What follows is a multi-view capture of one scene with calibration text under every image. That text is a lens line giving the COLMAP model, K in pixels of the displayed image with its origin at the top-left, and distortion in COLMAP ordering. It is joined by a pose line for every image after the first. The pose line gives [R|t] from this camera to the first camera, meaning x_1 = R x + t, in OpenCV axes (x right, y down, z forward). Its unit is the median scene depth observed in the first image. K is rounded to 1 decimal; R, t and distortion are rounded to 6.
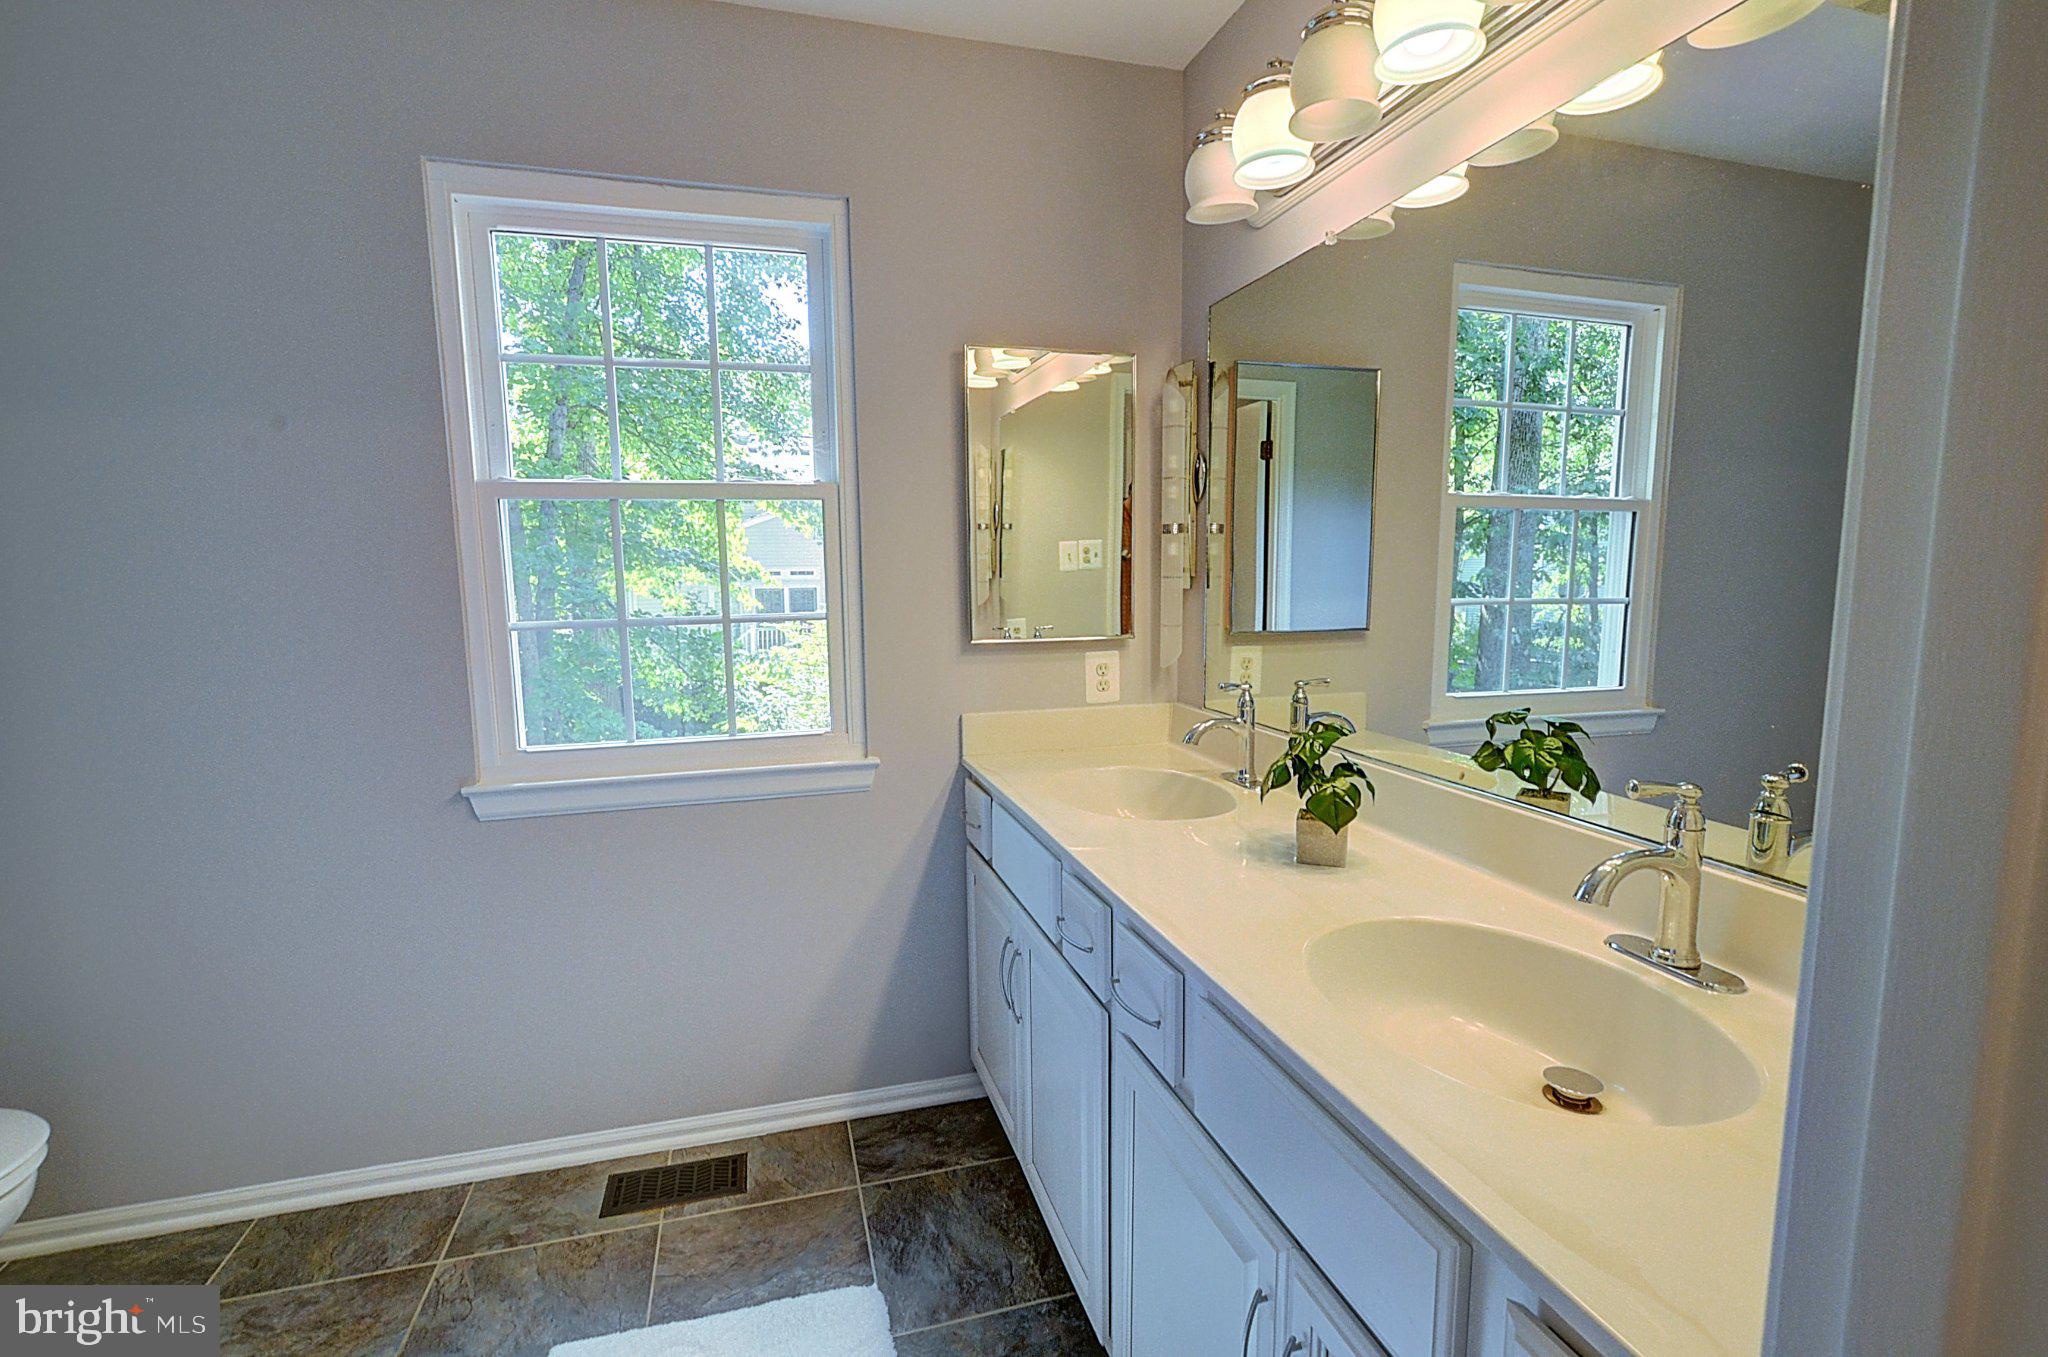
lens RADIAL K [[907.1, 0, 1013.4], [0, 907.1, 674.5], [0, 0, 1]] dist [-0.003394, -0.000789]
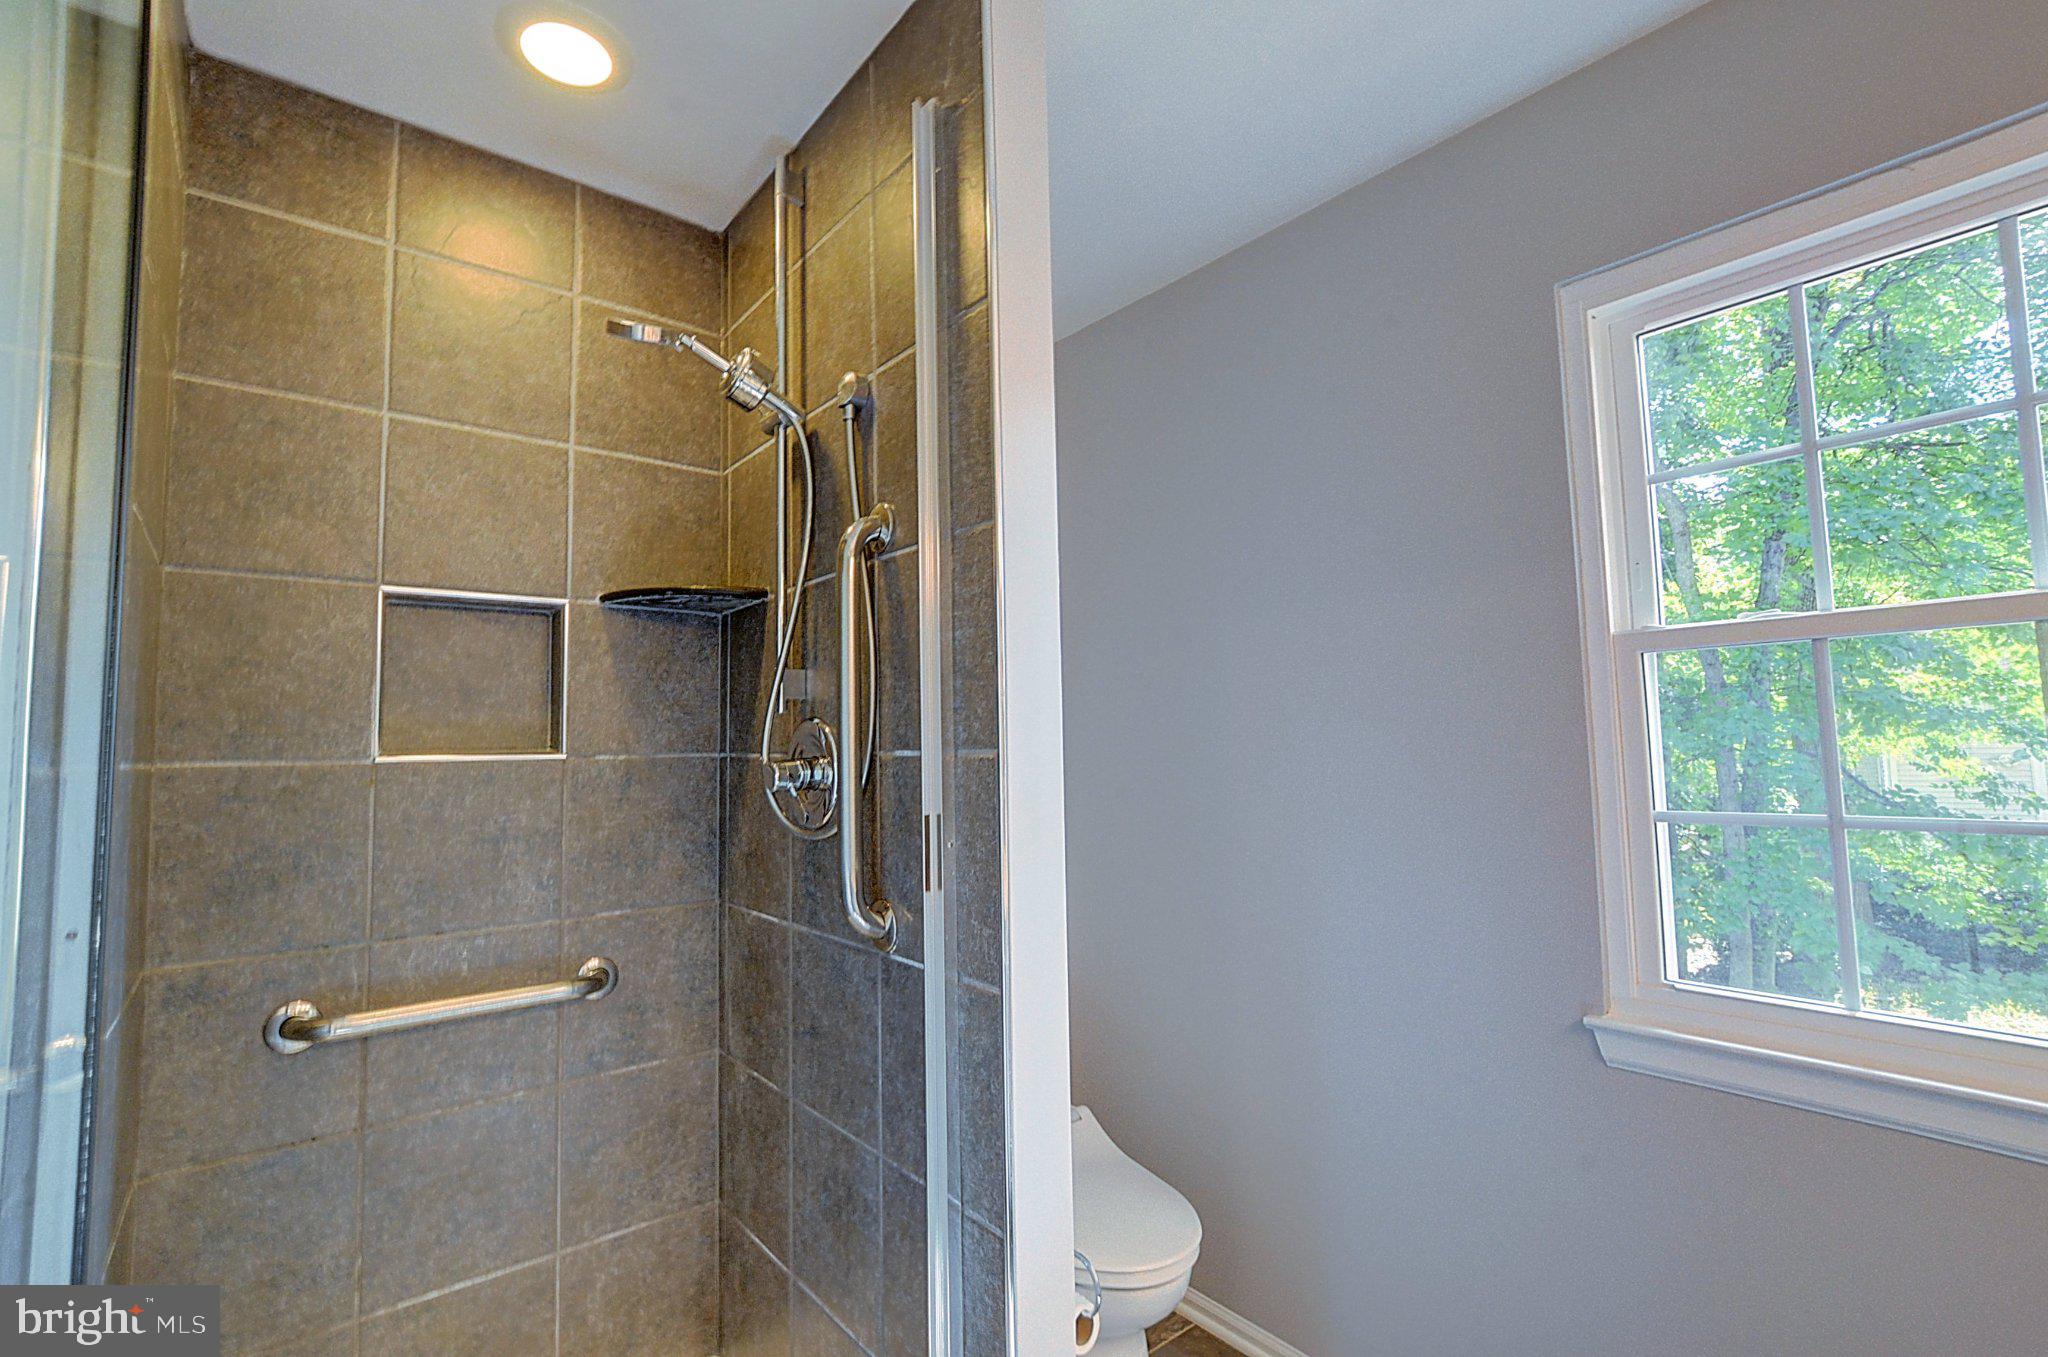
lens RADIAL K [[907.1, 0, 1013.4], [0, 907.1, 674.5], [0, 0, 1]] dist [-0.003394, -0.000789]
pose [[0.394457, -0.064311, -0.916661, -0.053860], [-0.099904, 0.988634, -0.112351, -0.028249], [0.913468, 0.135895, 0.383548, 0.177122]]
